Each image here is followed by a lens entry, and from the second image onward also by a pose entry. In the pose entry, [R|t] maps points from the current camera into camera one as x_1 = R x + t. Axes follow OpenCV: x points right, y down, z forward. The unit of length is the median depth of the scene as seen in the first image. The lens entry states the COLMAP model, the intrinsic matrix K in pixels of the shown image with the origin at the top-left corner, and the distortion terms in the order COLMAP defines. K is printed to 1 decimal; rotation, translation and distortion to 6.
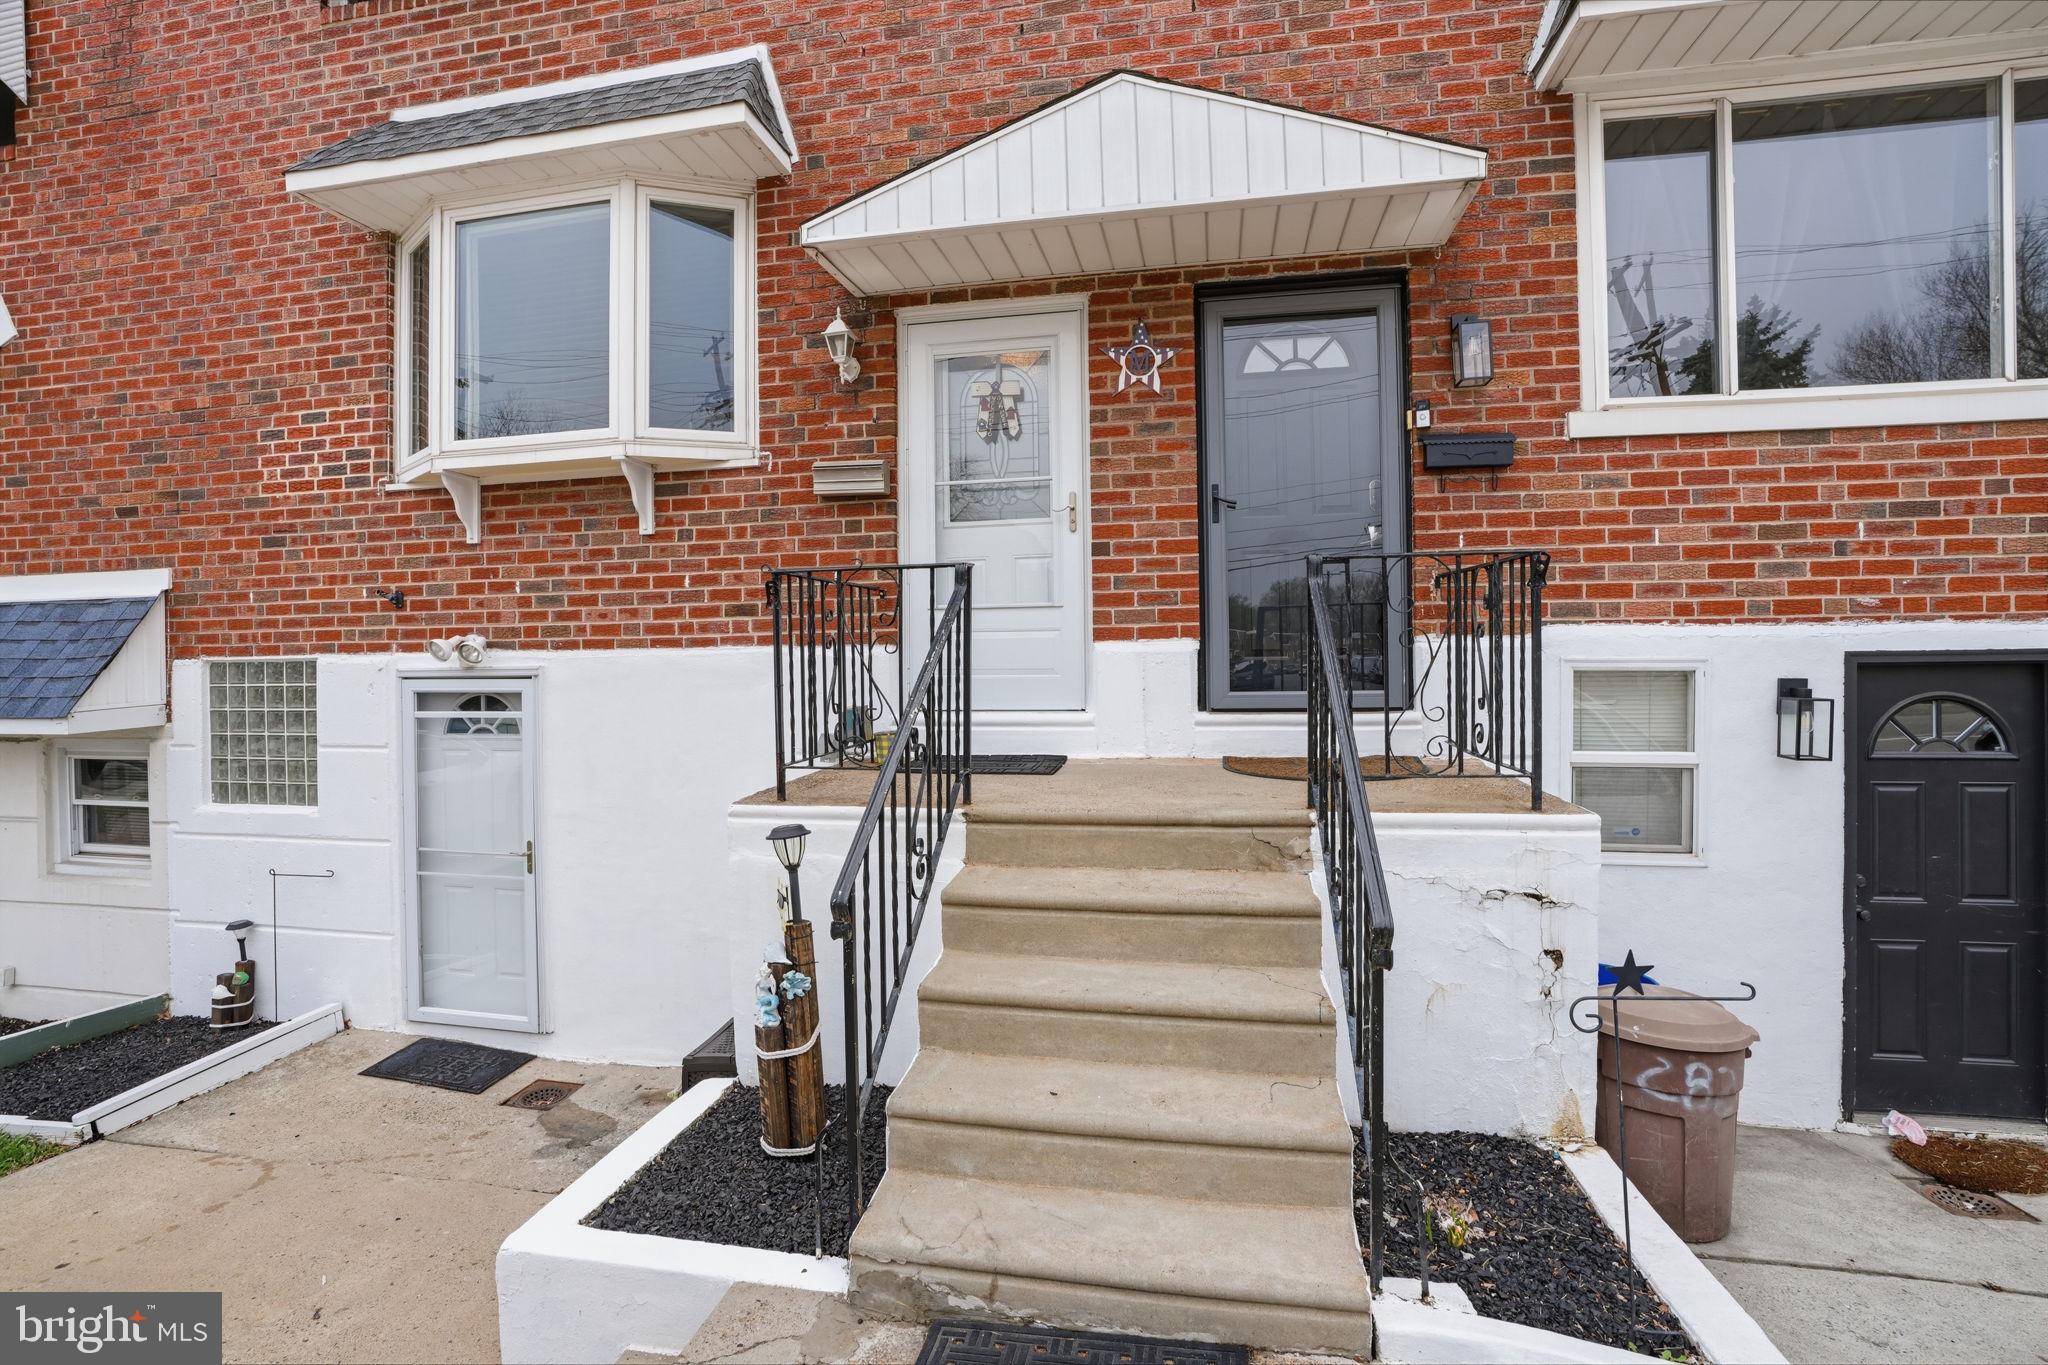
lens RADIAL K [[943.0, 0, 1024.0], [0, 943.0, 682.5], [0, 0, 1]] dist [-0.068661, 0.024478]
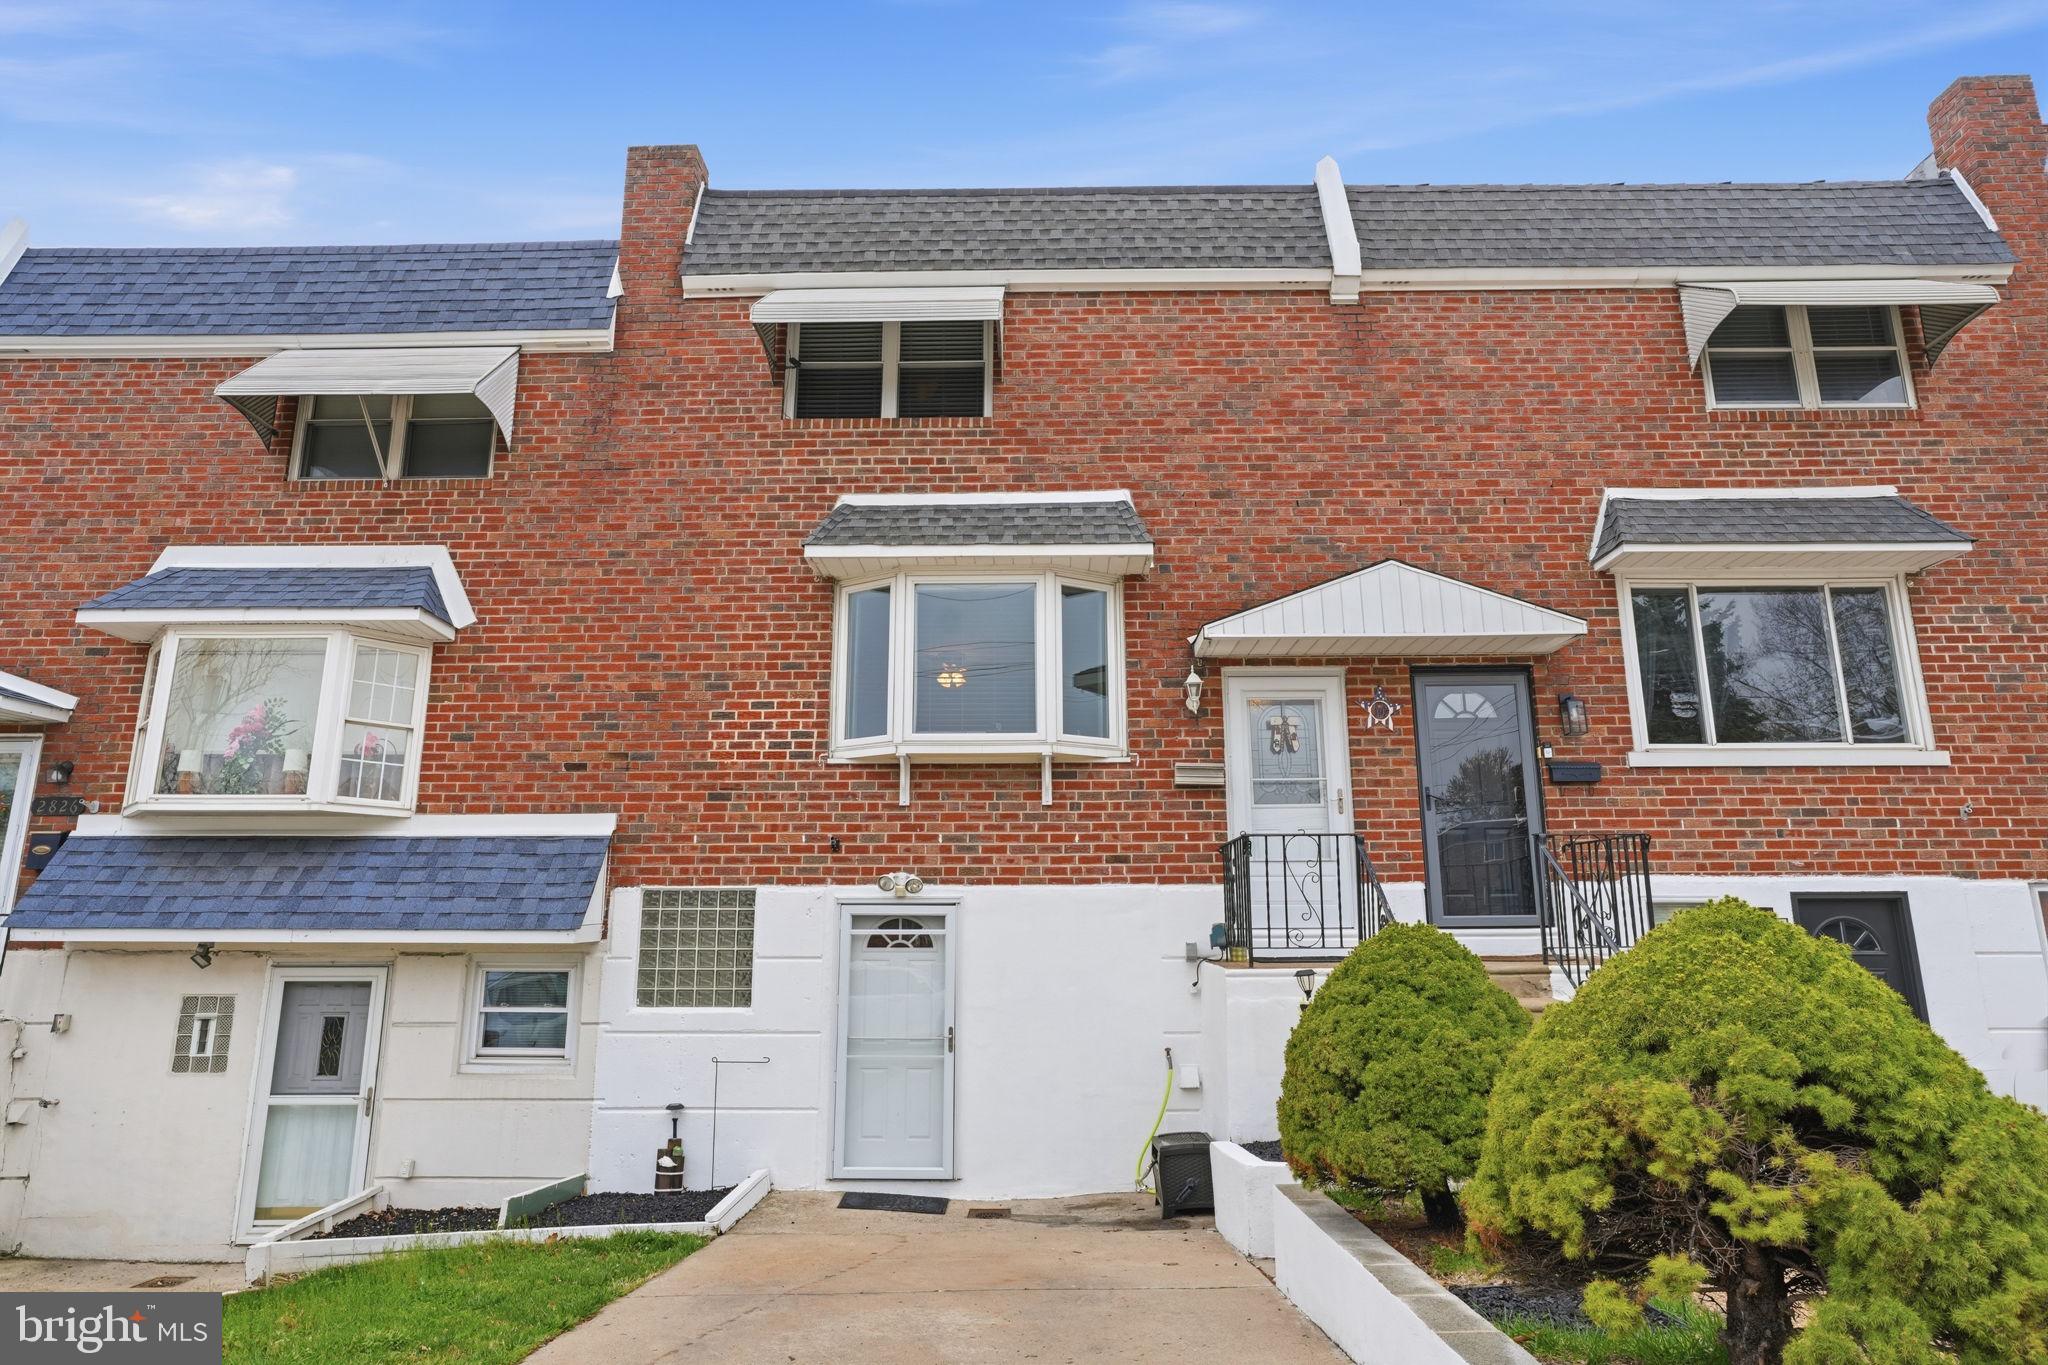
lens RADIAL K [[1182.3, 0, 1024.0], [0, 1182.3, 682.5], [0, 0, 1]] dist [-0.041525, 0.035776]
pose [[0.984552, 0.043542, 0.169593, -0.762627], [-0.004855, 0.975003, -0.222138, 0.063719], [-0.175026, 0.217883, 0.960152, -0.800120]]
